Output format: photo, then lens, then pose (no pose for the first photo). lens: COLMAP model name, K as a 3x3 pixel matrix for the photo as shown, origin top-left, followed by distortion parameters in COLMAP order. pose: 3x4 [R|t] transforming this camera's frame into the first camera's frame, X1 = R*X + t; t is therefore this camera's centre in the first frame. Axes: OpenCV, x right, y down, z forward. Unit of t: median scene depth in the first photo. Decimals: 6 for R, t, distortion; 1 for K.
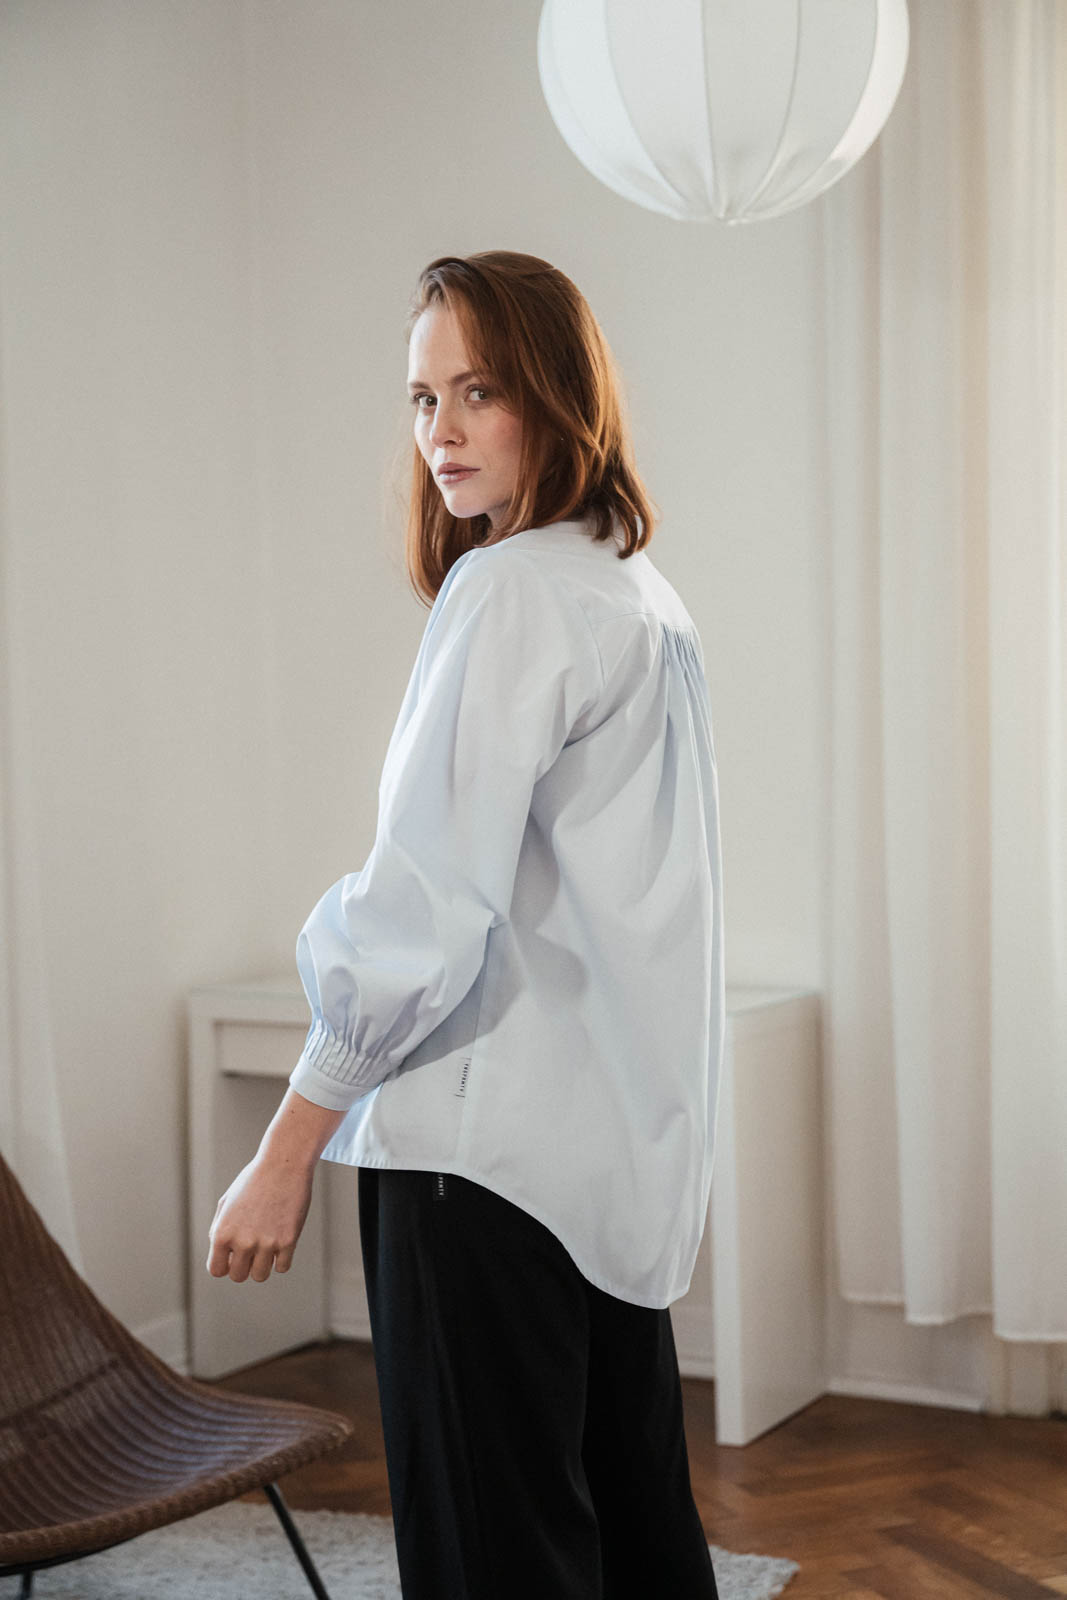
lens RADIAL K [[2479.4, 0, 594.1], [0, 2479.4, 800.6], [0, 0, 1]] dist [0.039110, 0.040052]
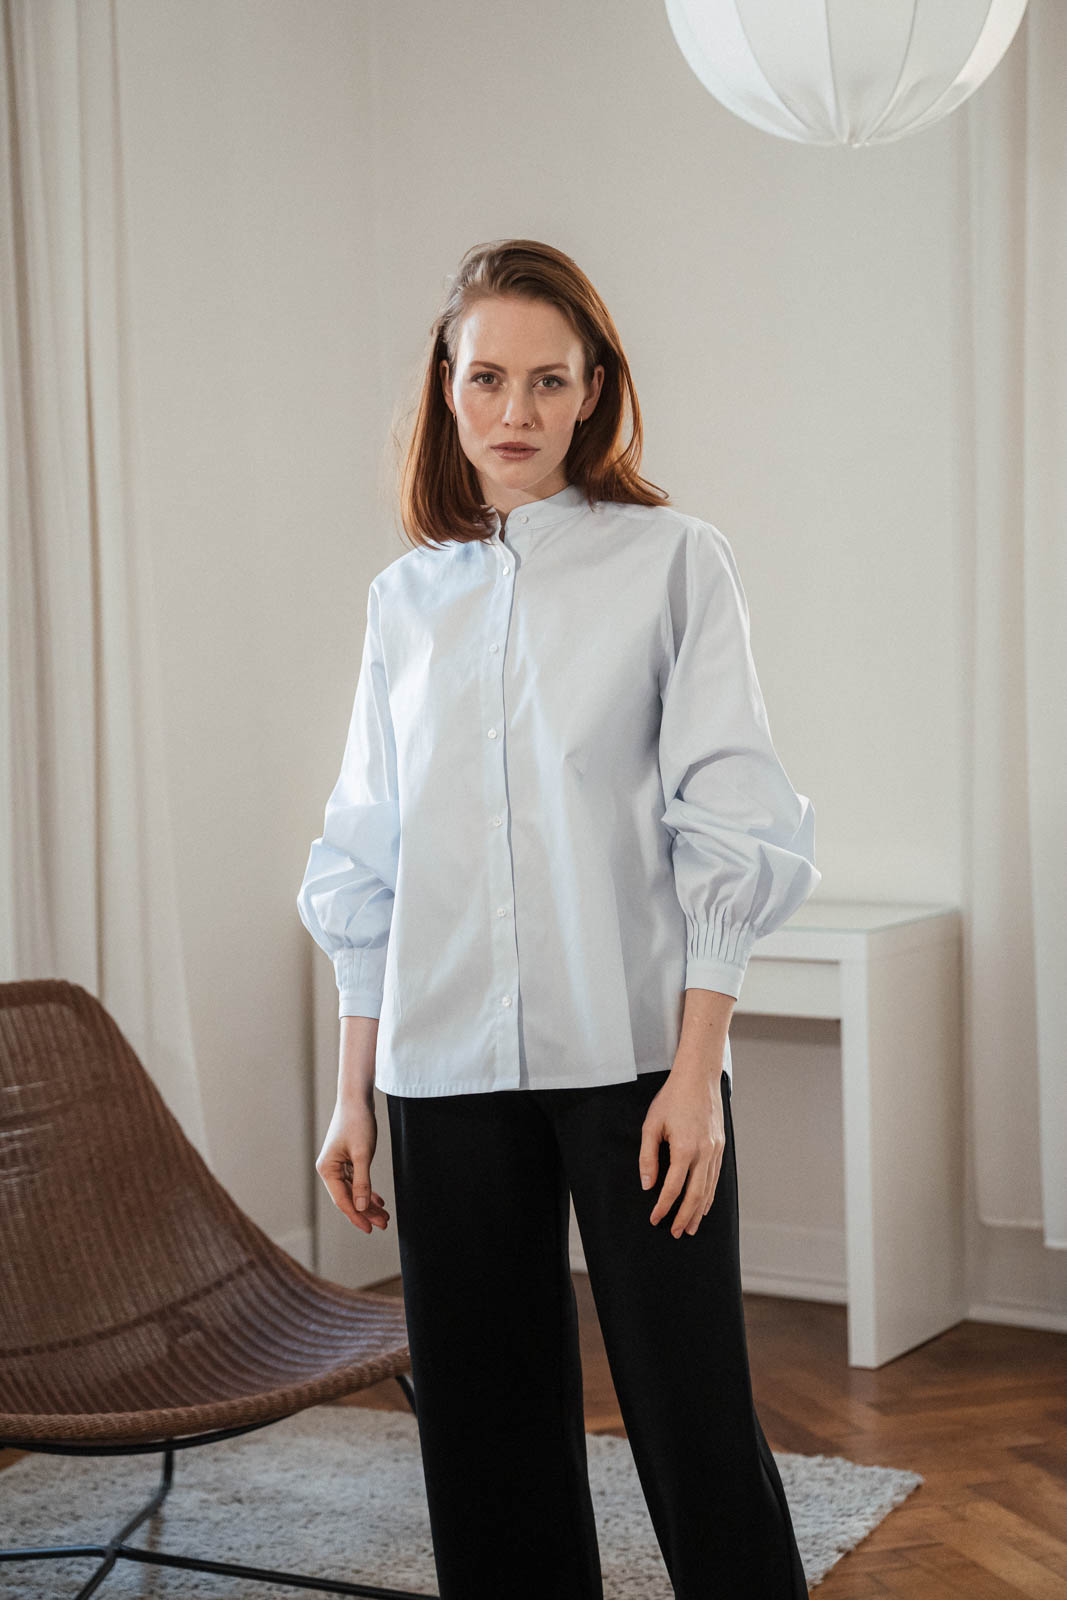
lens RADIAL K [[2810.8, 0, 533.5], [0, 2810.8, 800.0], [0, 0, 1]] dist [0.017666, 0.149607]
pose [[0.997078, 0.003084, -0.076330, 0.012525], [0.000002, 0.999184, 0.040398, -0.013684], [0.076393, -0.040280, 0.996264, -0.148460]]
